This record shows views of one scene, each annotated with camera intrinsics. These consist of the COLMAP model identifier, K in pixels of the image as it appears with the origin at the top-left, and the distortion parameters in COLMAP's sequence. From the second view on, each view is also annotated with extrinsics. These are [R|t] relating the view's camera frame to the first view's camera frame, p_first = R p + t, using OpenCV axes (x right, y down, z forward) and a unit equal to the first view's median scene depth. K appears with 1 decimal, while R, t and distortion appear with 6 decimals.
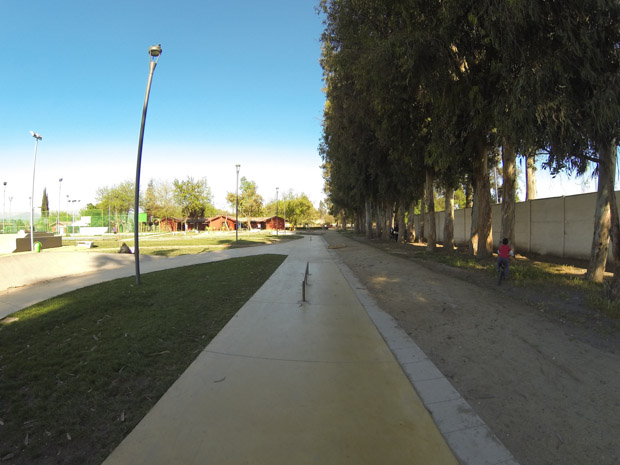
lens RADIAL K [[416.4, 0, 310.0], [0, 416.4, 232.5], [0, 0, 1]] dist [-0.141319, 0.001844]
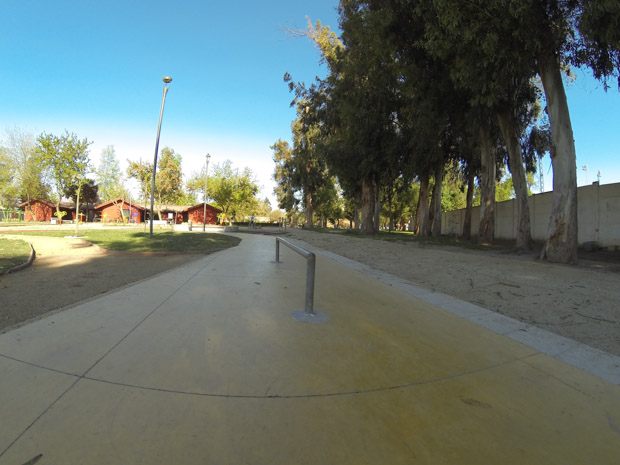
lens RADIAL K [[416.4, 0, 310.0], [0, 416.4, 232.5], [0, 0, 1]] dist [-0.141319, 0.001844]
pose [[0.990225, 0.033781, 0.135328, -0.002740], [-0.034286, 0.999411, 0.001401, -0.000042], [-0.135201, -0.006027, 0.990800, 0.340665]]
